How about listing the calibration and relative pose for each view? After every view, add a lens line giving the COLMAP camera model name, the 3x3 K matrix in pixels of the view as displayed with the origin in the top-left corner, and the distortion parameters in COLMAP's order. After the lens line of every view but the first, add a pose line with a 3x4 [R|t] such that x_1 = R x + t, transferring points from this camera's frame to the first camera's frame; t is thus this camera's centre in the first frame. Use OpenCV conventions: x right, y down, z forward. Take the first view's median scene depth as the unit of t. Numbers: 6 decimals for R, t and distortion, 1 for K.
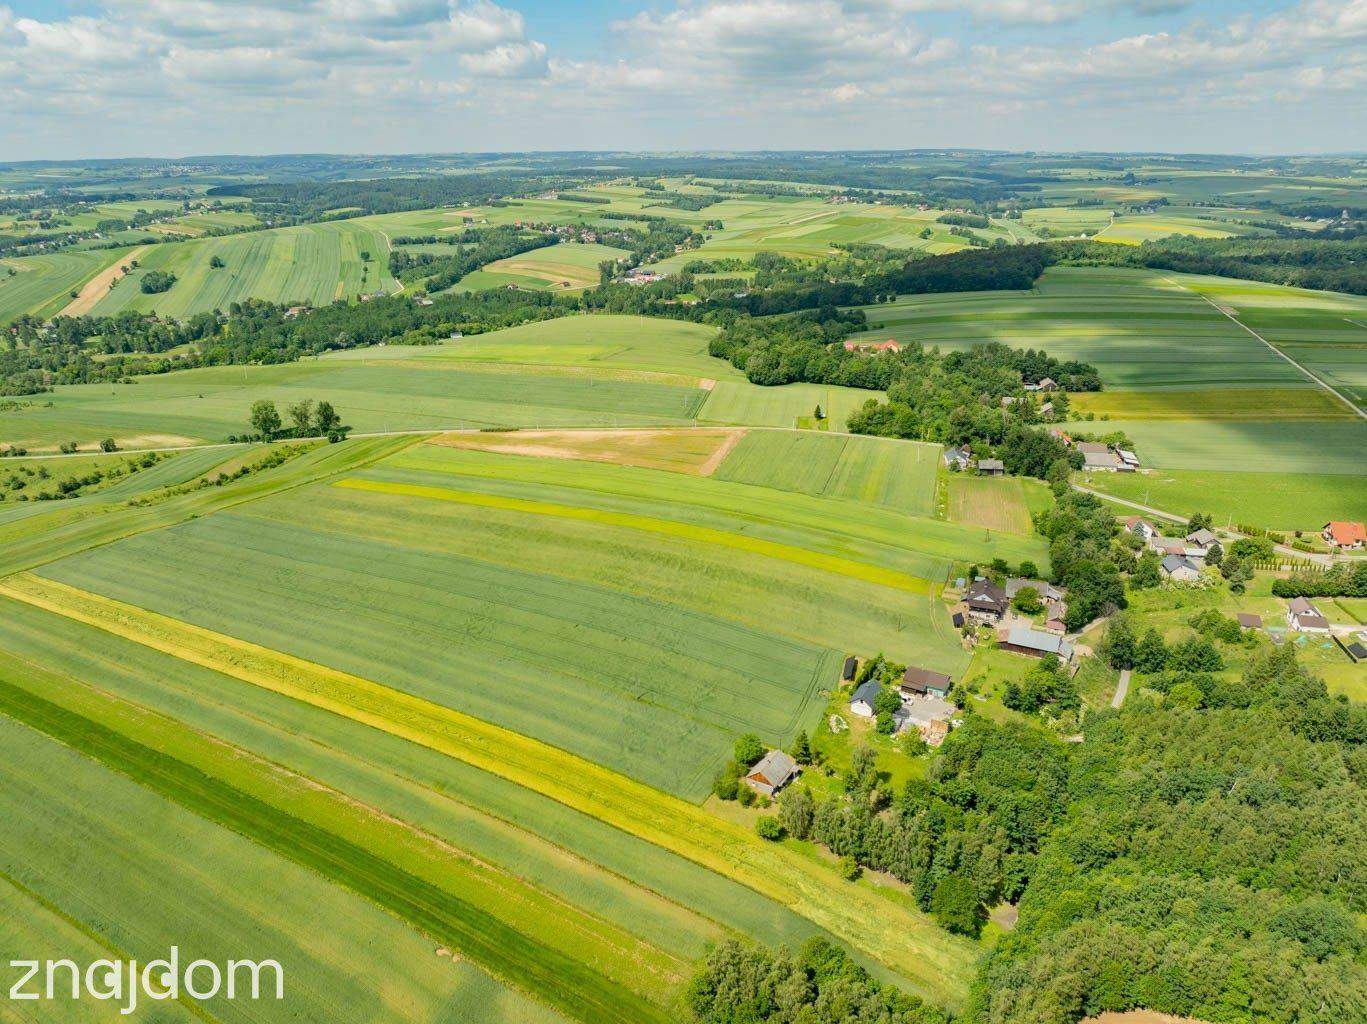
lens RADIAL K [[966.8, 0, 681.3], [0, 966.8, 500.3], [0, 0, 1]] dist [-0.042194, 0.009123]
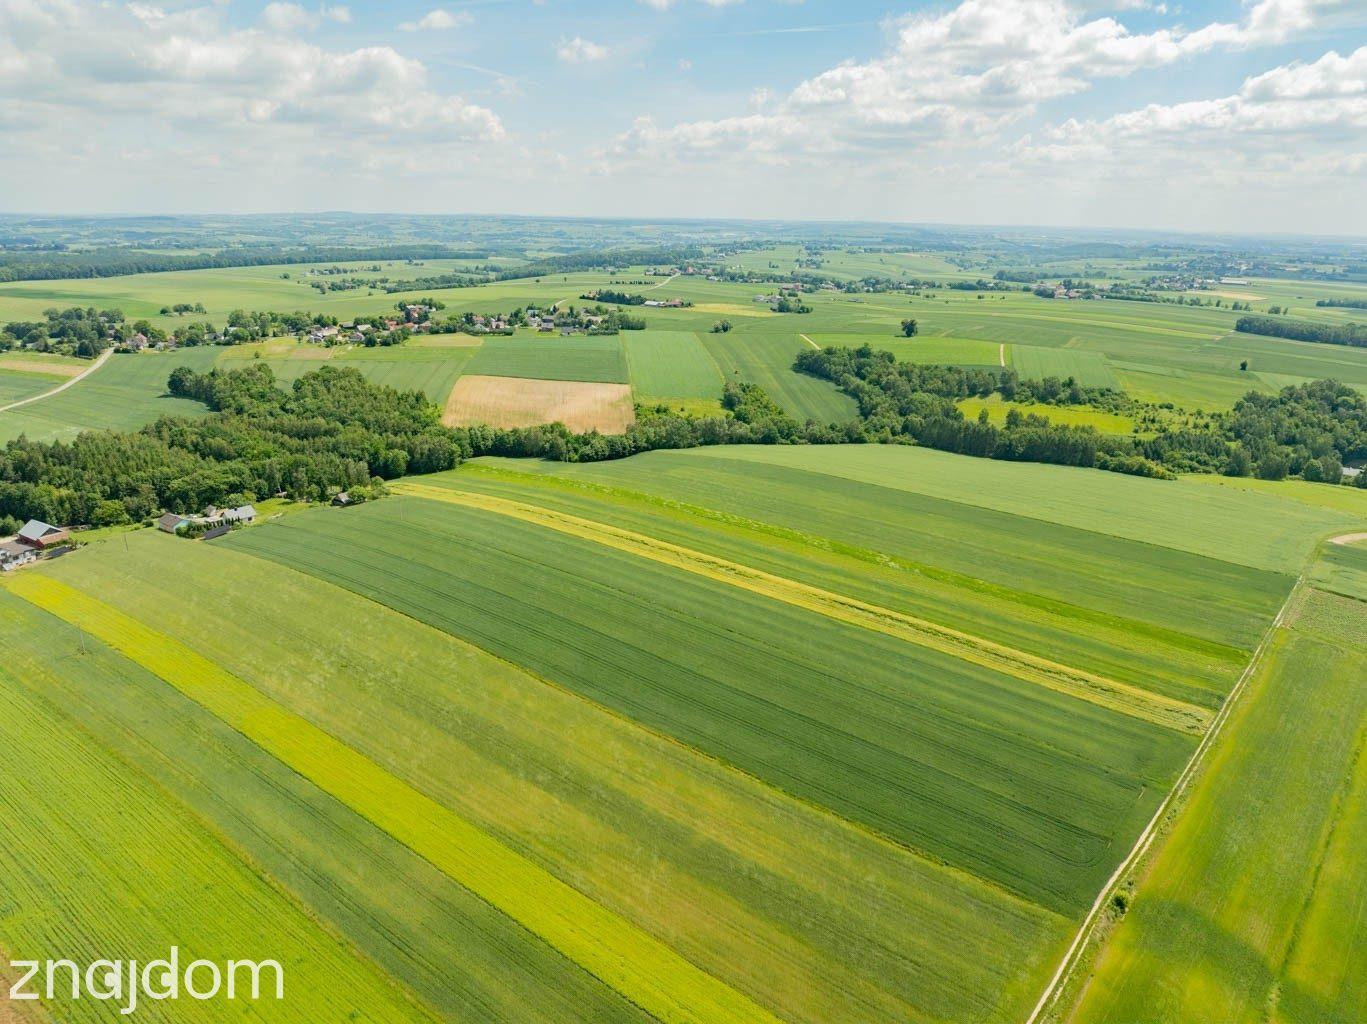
lens RADIAL K [[966.8, 0, 686.1], [0, 966.8, 473.4], [0, 0, 1]] dist [-0.042194, 0.009123]
pose [[-0.993930, -0.035683, 0.104064, -0.163675], [0.031005, 0.816732, 0.576183, -0.171891], [-0.105552, 0.575912, -0.810669, 0.568419]]
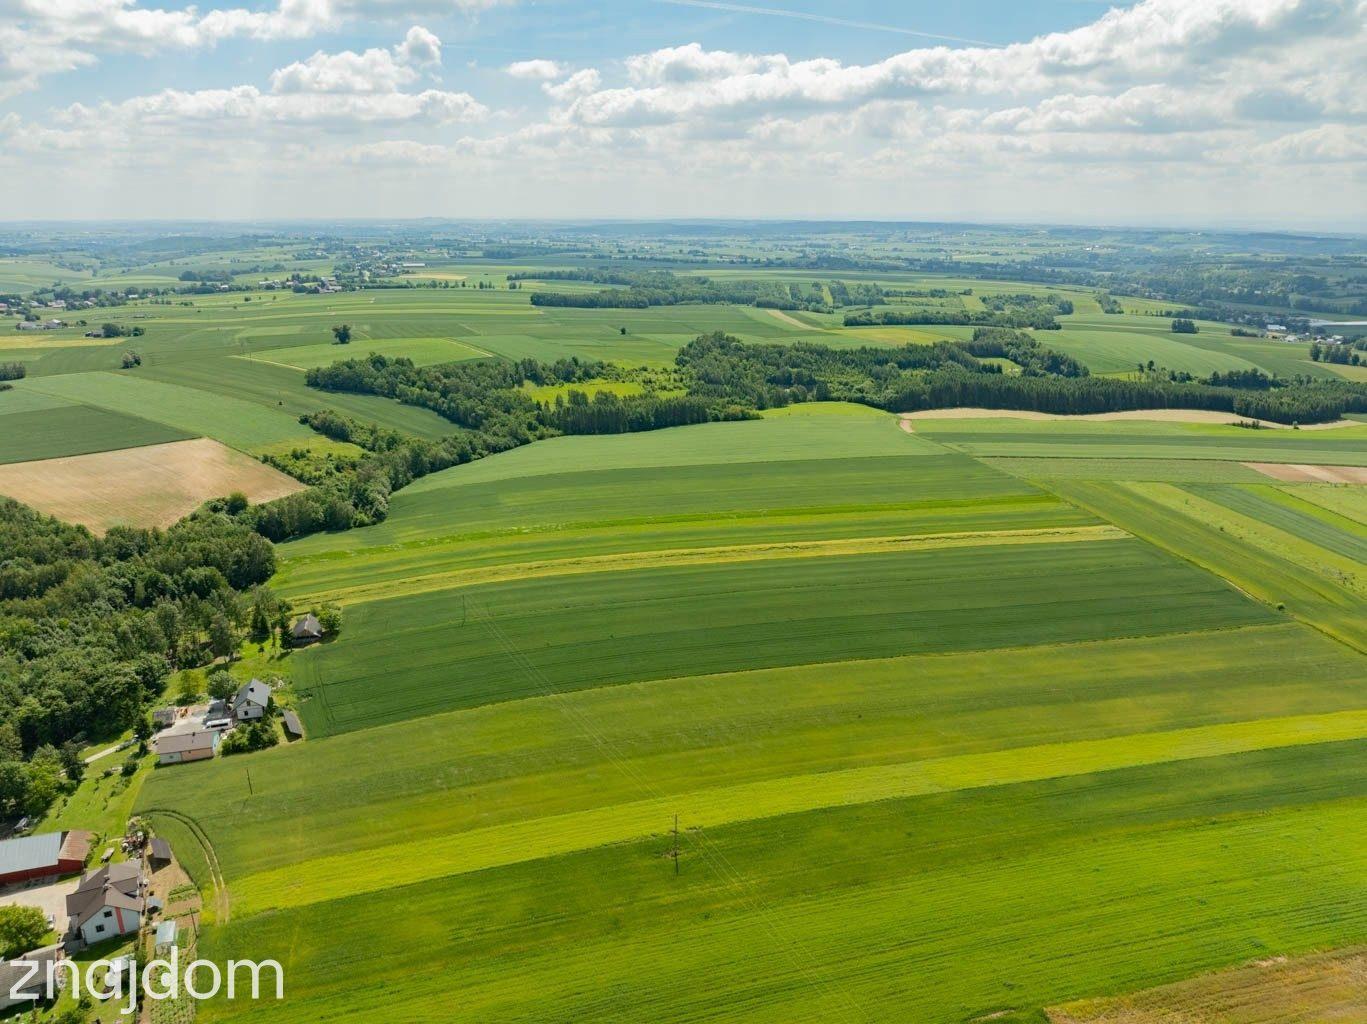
lens RADIAL K [[966.8, 0, 681.6], [0, 966.8, 507.2], [0, 0, 1]] dist [-0.042194, 0.009123]
pose [[-0.692279, 0.218185, -0.687856, 0.140529], [-0.246897, 0.824058, 0.509872, -0.141844], [0.678080, 0.522803, -0.516609, 0.467160]]
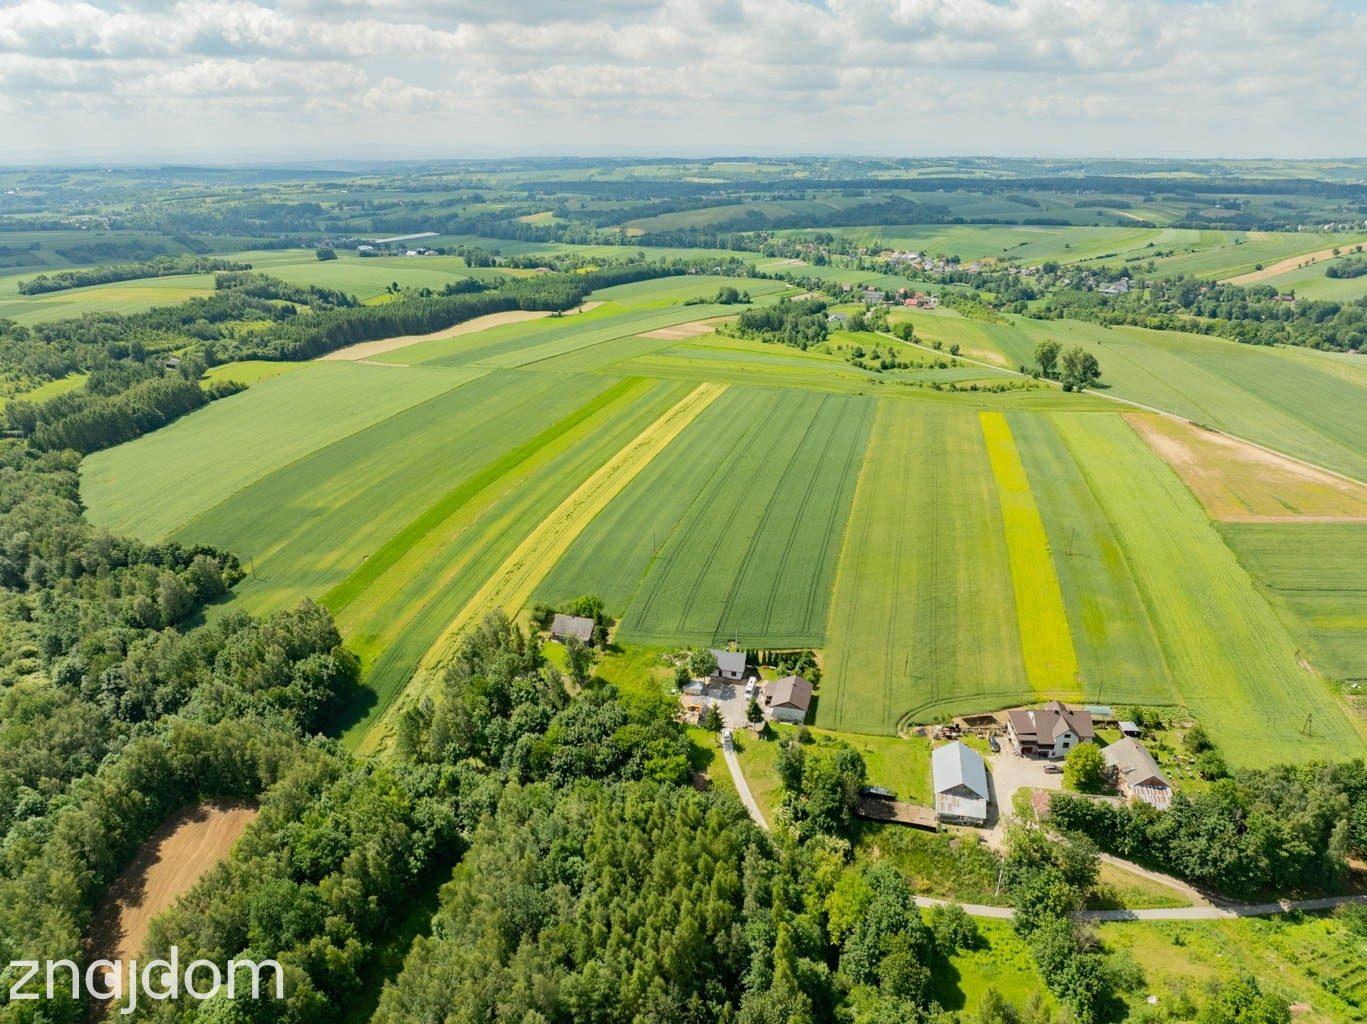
lens RADIAL K [[966.8, 0, 694.1], [0, 966.8, 512.0], [0, 0, 1]] dist [-0.042194, 0.009123]
pose [[0.283734, 0.348838, -0.893201, 0.264041], [-0.335080, 0.908828, 0.248500, -0.036616], [0.898452, 0.228786, 0.374754, 0.174317]]
